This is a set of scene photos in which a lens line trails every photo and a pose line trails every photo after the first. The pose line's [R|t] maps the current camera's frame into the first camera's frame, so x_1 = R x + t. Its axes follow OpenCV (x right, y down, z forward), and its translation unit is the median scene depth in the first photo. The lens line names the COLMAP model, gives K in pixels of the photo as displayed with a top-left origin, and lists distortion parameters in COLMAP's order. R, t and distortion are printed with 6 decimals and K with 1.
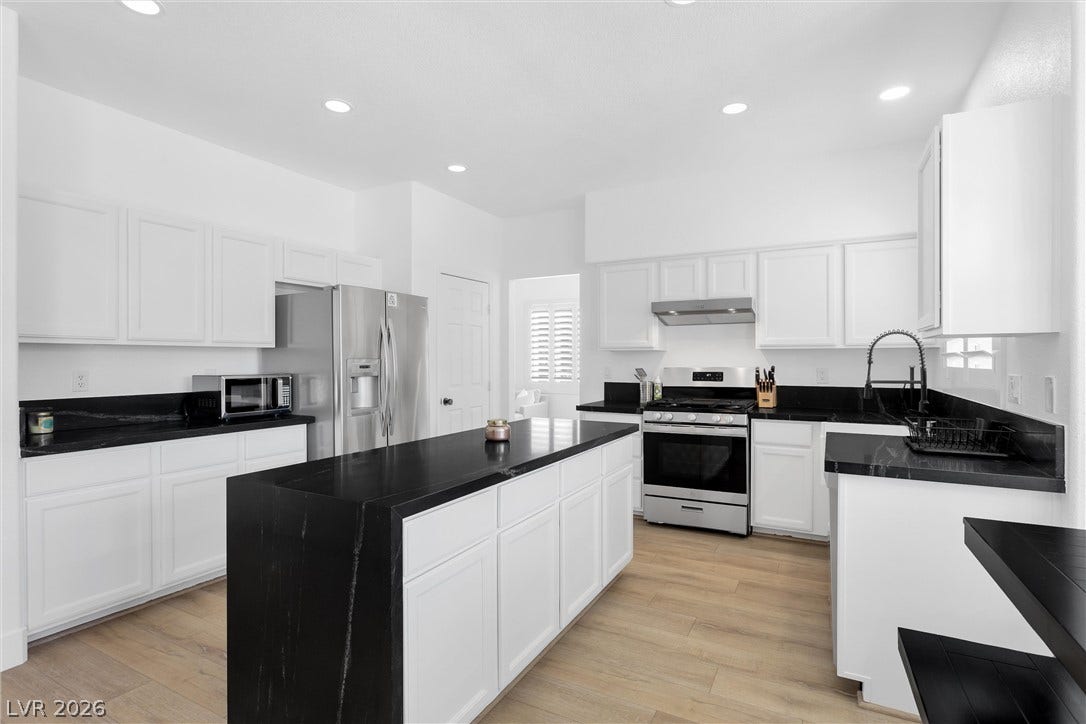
lens RADIAL K [[553.0, 0, 541.9], [0, 553.0, 355.5], [0, 0, 1]] dist [-0.000254, 0.000840]
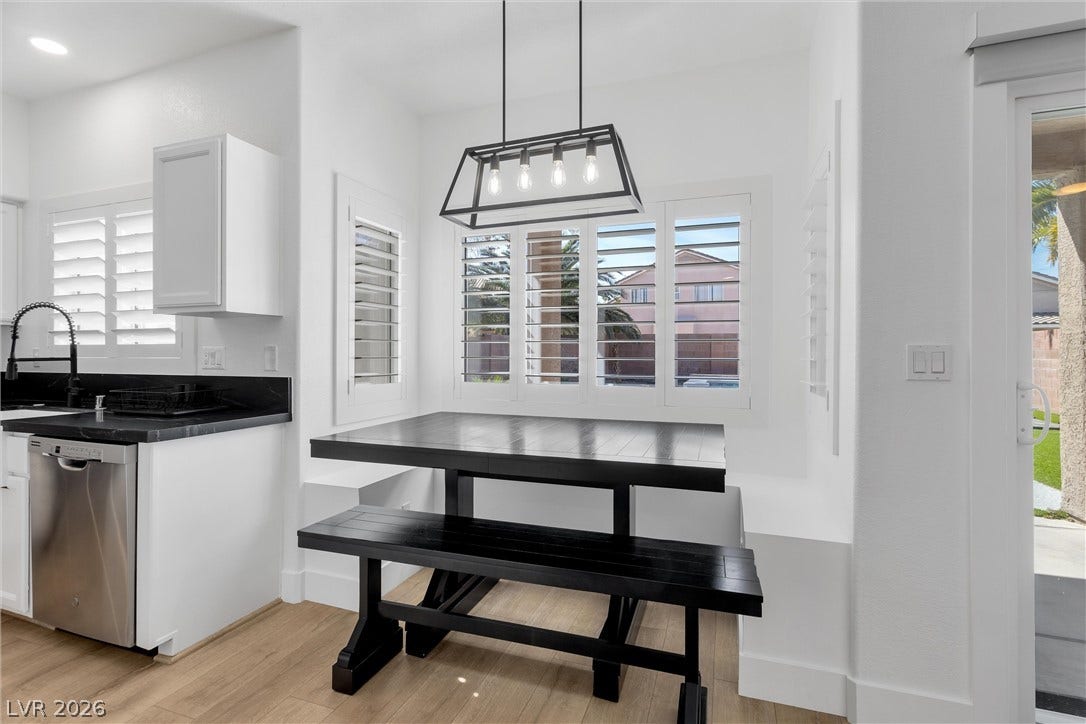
lens RADIAL K [[553.0, 0, 541.9], [0, 553.0, 355.5], [0, 0, 1]] dist [-0.000254, 0.000840]
pose [[-0.171224, 0.000555, 0.985232, -0.440854], [-0.003037, 0.999995, -0.001091, 0.043949], [-0.985227, -0.003179, -0.171222, 0.385322]]
